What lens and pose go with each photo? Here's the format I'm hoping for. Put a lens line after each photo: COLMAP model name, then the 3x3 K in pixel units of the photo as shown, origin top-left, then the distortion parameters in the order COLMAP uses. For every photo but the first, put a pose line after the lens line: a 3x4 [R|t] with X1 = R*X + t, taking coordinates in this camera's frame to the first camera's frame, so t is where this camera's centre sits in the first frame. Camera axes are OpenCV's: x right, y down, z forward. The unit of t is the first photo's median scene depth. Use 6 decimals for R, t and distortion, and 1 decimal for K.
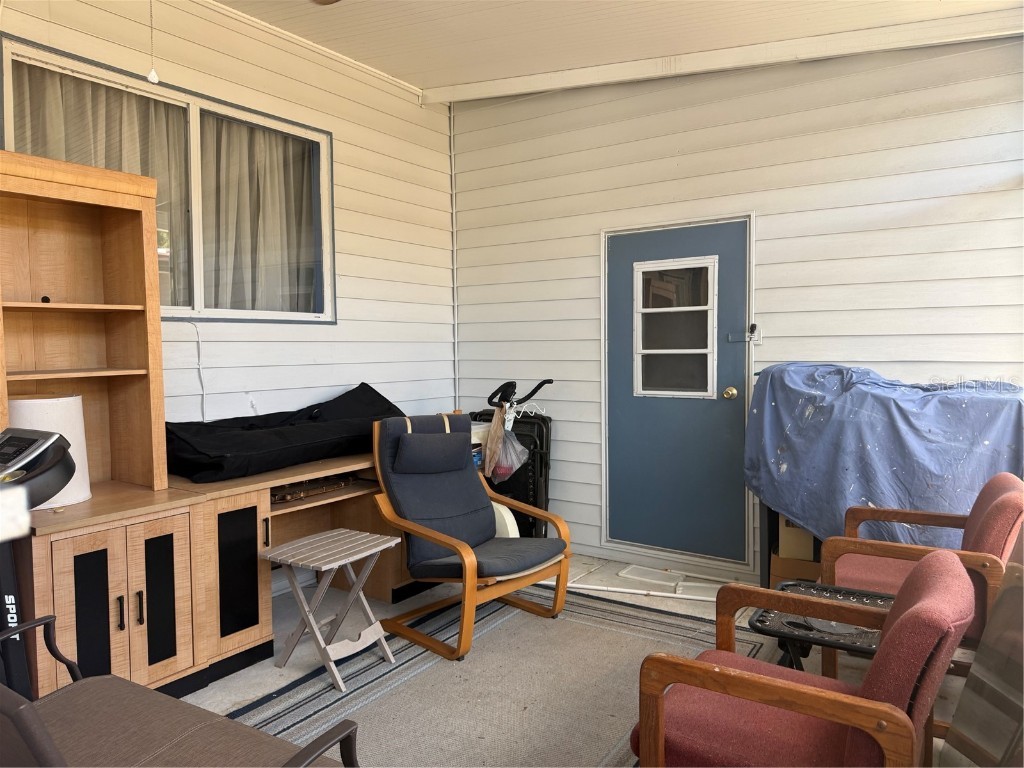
lens RADIAL K [[722.0, 0, 512.0], [0, 722.0, 384.0], [0, 0, 1]] dist [0.107805, -0.163767]
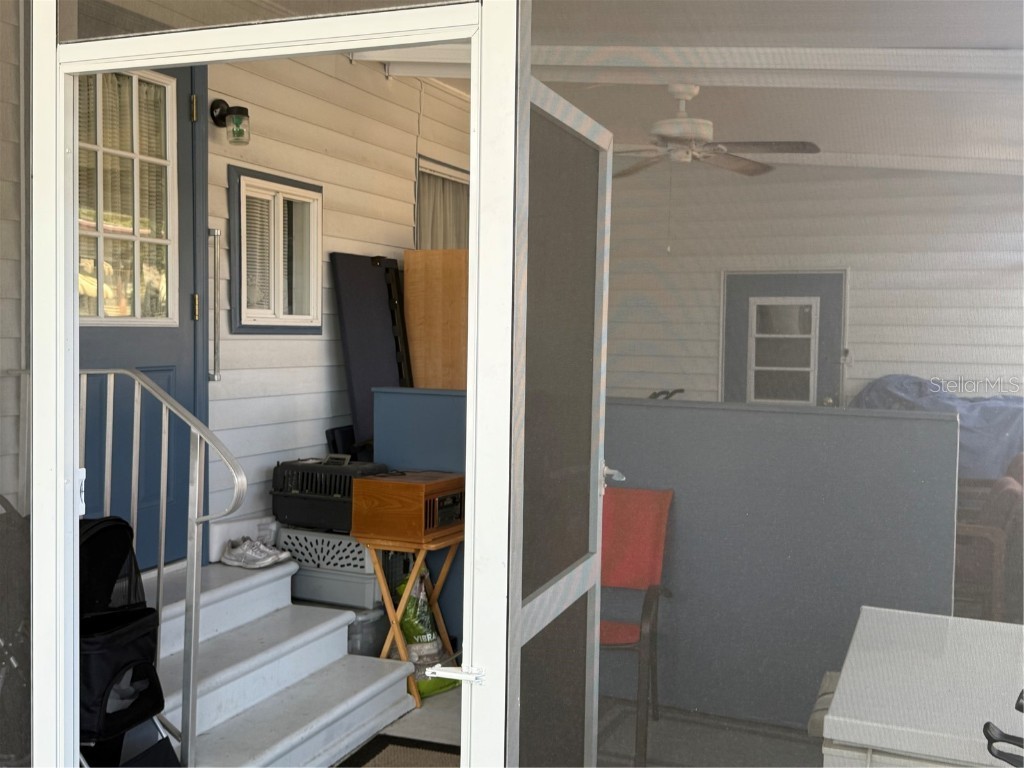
lens RADIAL K [[1113.5, 0, 512.0], [0, 1113.5, 384.0], [0, 0, 1]] dist [0.060816, -0.018234]
pose [[0.978706, 0.010348, 0.205004, -0.663360], [-0.009980, 0.999946, -0.002831, -0.008048], [-0.205022, 0.000725, 0.978757, -0.850168]]
